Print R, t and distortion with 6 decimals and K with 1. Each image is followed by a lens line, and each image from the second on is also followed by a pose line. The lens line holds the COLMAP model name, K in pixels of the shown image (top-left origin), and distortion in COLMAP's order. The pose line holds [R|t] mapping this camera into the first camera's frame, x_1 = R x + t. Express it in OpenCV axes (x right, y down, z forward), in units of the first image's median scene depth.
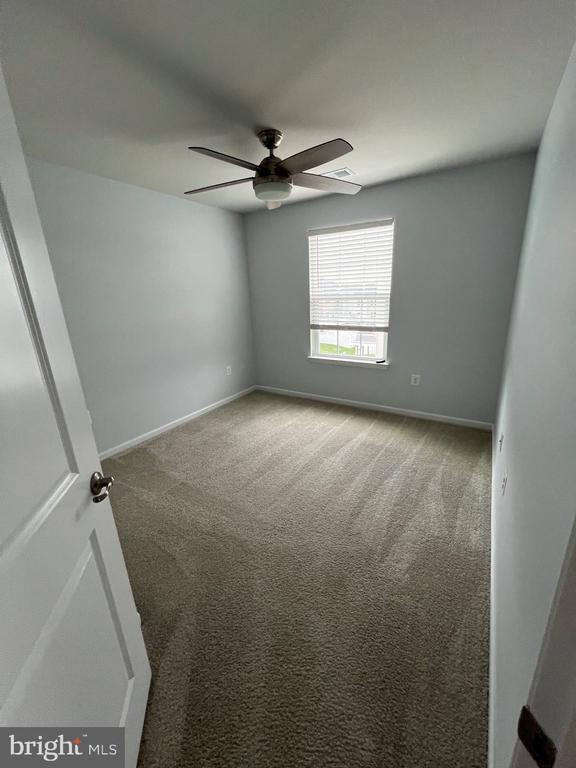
lens RADIAL K [[309.0, 0, 288.7], [0, 309.0, 383.9], [0, 0, 1]] dist [-0.000771, 0.000093]
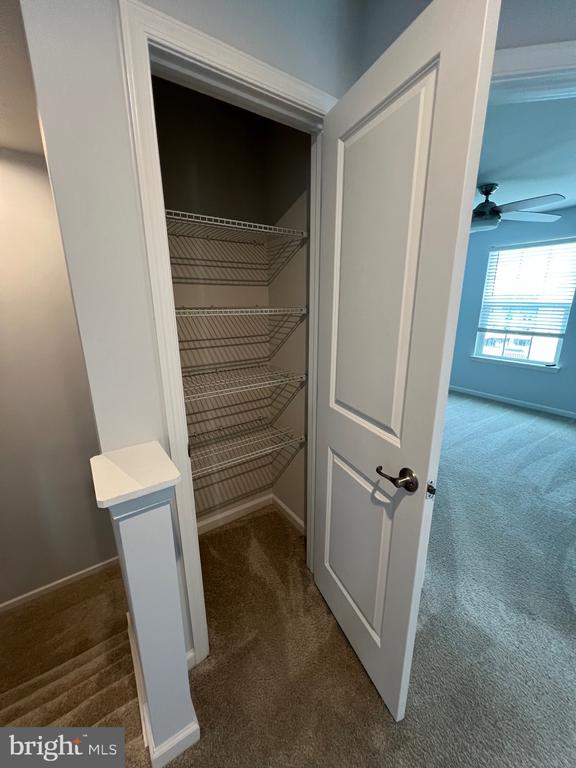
lens RADIAL K [[309.0, 0, 288.4], [0, 309.0, 382.2], [0, 0, 1]] dist [-0.000771, 0.000093]
pose [[0.924462, 0.133212, -0.357246, -0.169160], [-0.140719, 0.990037, 0.005025, 0.118541], [0.354356, 0.045626, 0.933997, -0.359184]]
